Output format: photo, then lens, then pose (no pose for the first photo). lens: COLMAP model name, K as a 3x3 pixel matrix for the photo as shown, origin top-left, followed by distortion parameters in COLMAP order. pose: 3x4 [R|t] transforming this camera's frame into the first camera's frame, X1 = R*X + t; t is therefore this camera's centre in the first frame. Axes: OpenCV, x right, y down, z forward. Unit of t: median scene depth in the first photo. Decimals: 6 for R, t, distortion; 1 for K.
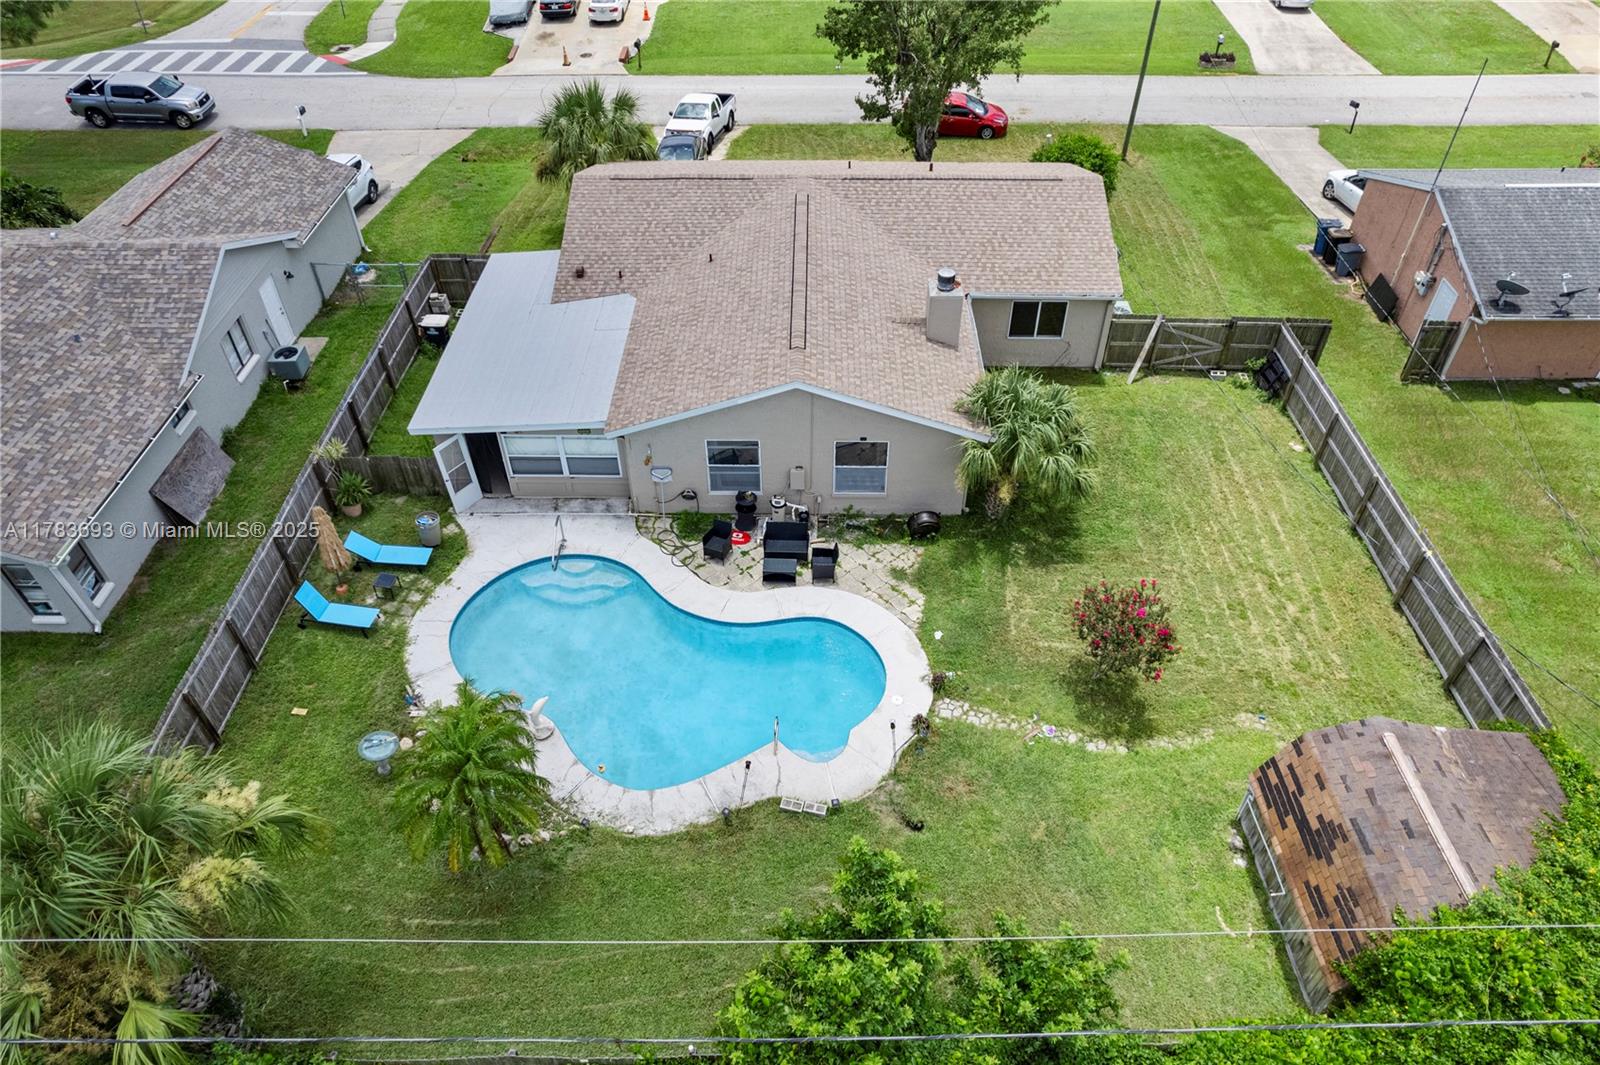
lens RADIAL K [[1010.1, 0, 823.6], [0, 1010.1, 528.5], [0, 0, 1]] dist [-0.066952, 0.049740]
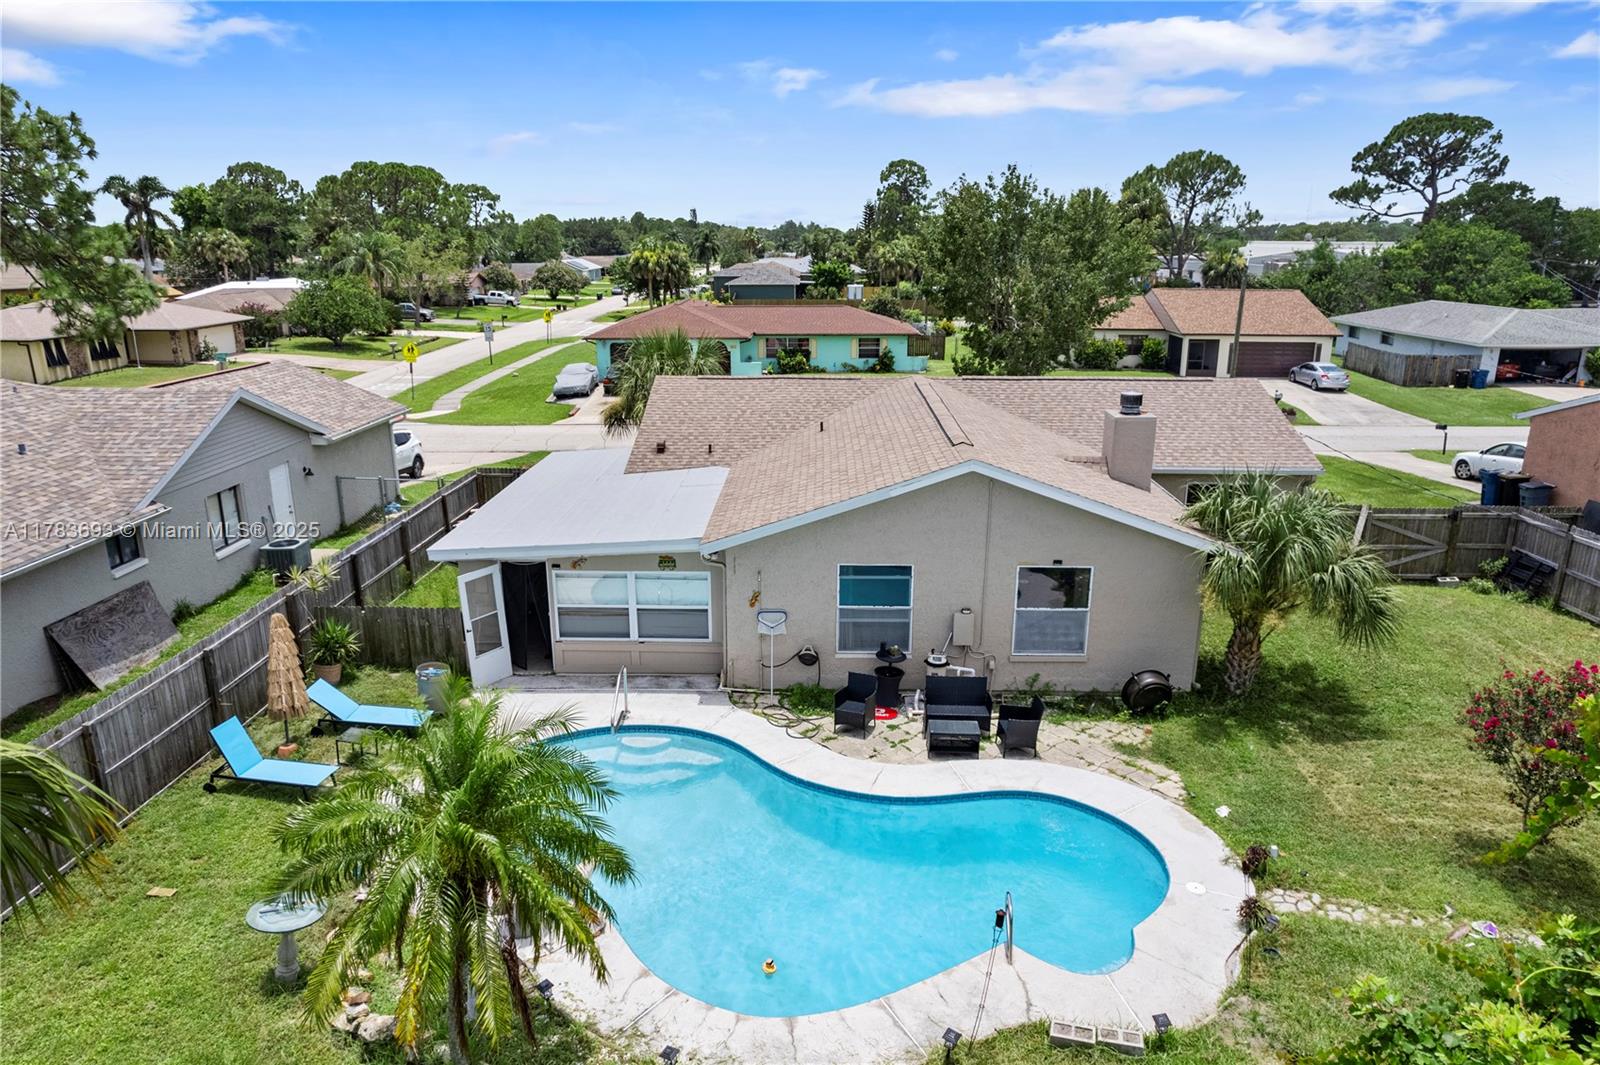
lens RADIAL K [[1014.0, 0, 821.6], [0, 1014.0, 545.9], [0, 0, 1]] dist [-0.073744, 0.065719]
pose [[0.999957, 0.001002, -0.009261, -0.119720], [-0.005007, 0.896130, -0.443763, 0.216379], [0.007854, 0.443790, 0.896096, 0.338182]]
